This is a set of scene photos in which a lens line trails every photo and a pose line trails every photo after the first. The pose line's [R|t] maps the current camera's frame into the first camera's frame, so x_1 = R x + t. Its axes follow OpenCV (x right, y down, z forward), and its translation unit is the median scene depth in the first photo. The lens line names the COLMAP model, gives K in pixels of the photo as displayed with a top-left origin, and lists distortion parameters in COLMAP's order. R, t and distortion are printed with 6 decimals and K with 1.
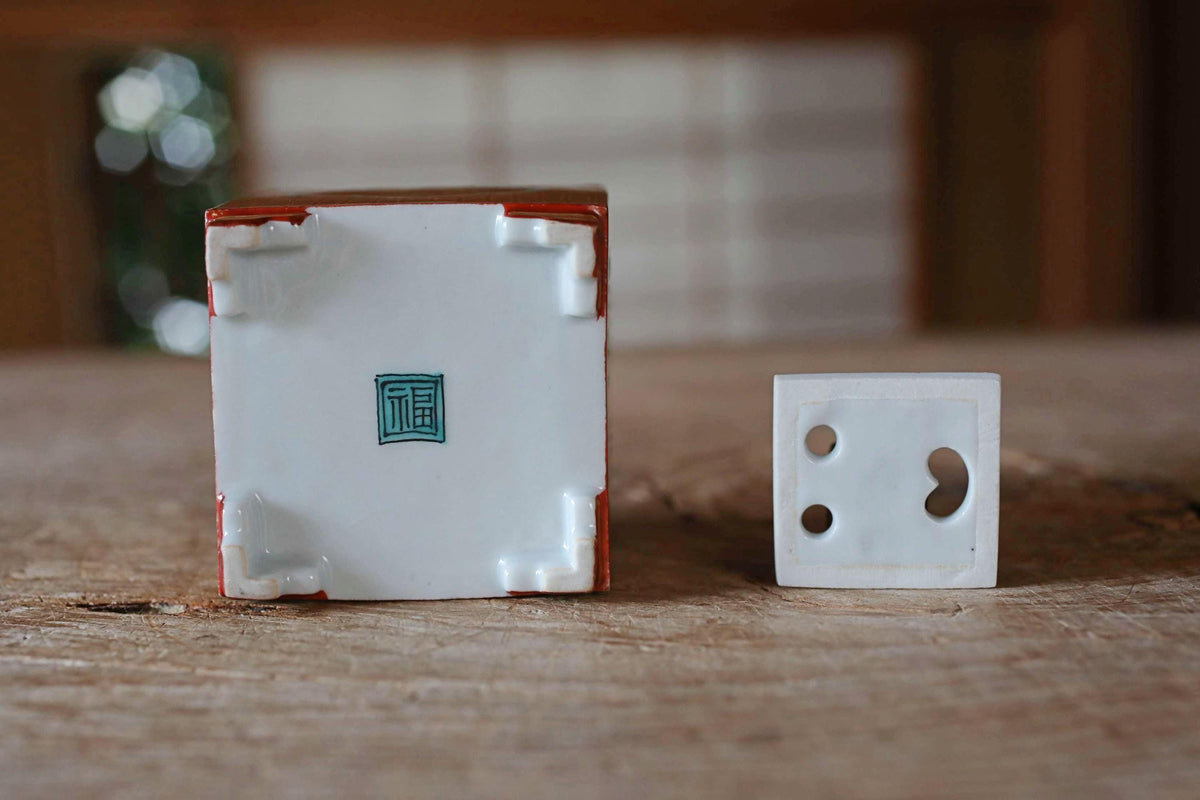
lens RADIAL K [[2004.8, 0, 611.1], [0, 2004.8, 392.4], [0, 0, 1]] dist [0.008994, 0.000000]
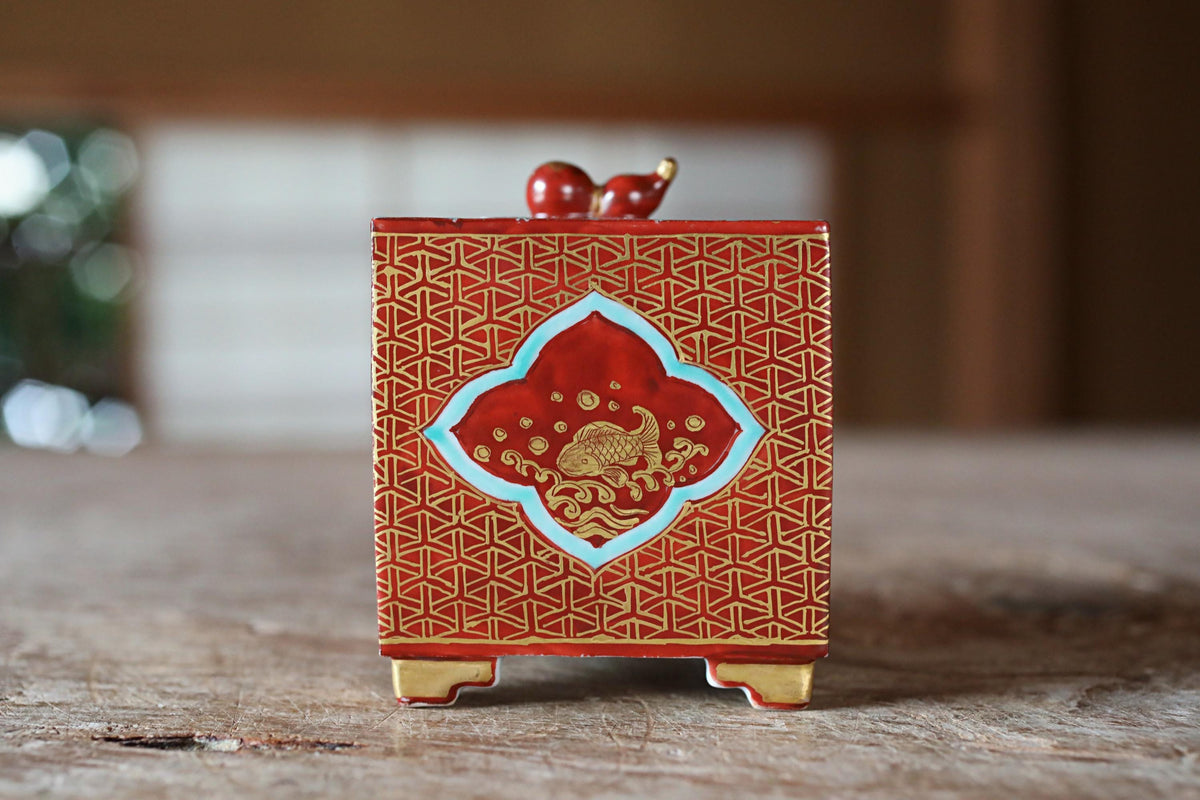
lens RADIAL K [[2004.8, 0, 597.6], [0, 2004.8, 397.3], [0, 0, 1]] dist [0.008994, 0.000000]
pose [[0.996628, 0.021056, 0.079308, -0.136664], [-0.017213, 0.998659, -0.048833, 0.003923], [-0.080230, 0.047303, 0.995653, 0.168357]]
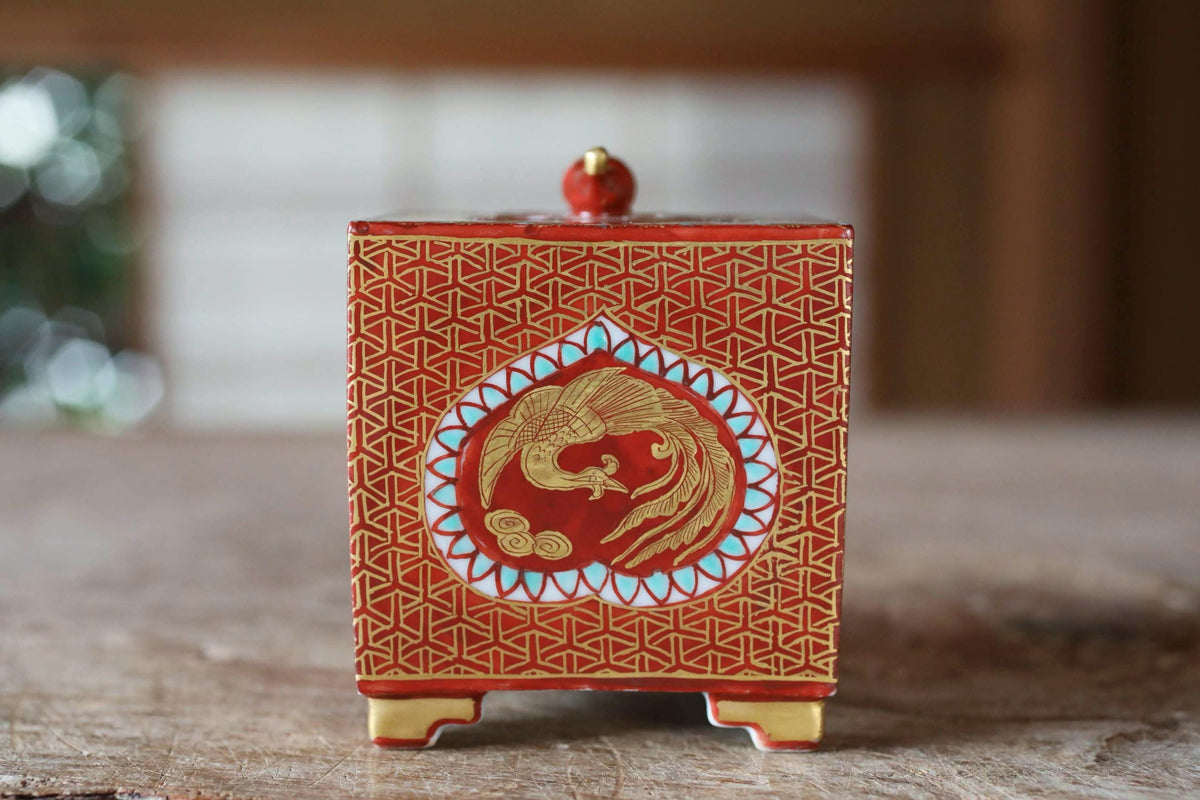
lens RADIAL K [[2033.5, 0, 600.0], [0, 2033.5, 396.8], [0, 0, 1]] dist [0.032956, 0.000000]
pose [[0.997959, 0.023447, 0.059403, -0.101326], [-0.022249, 0.999537, -0.020748, -0.030990], [-0.059862, 0.019384, 0.998018, 0.236714]]
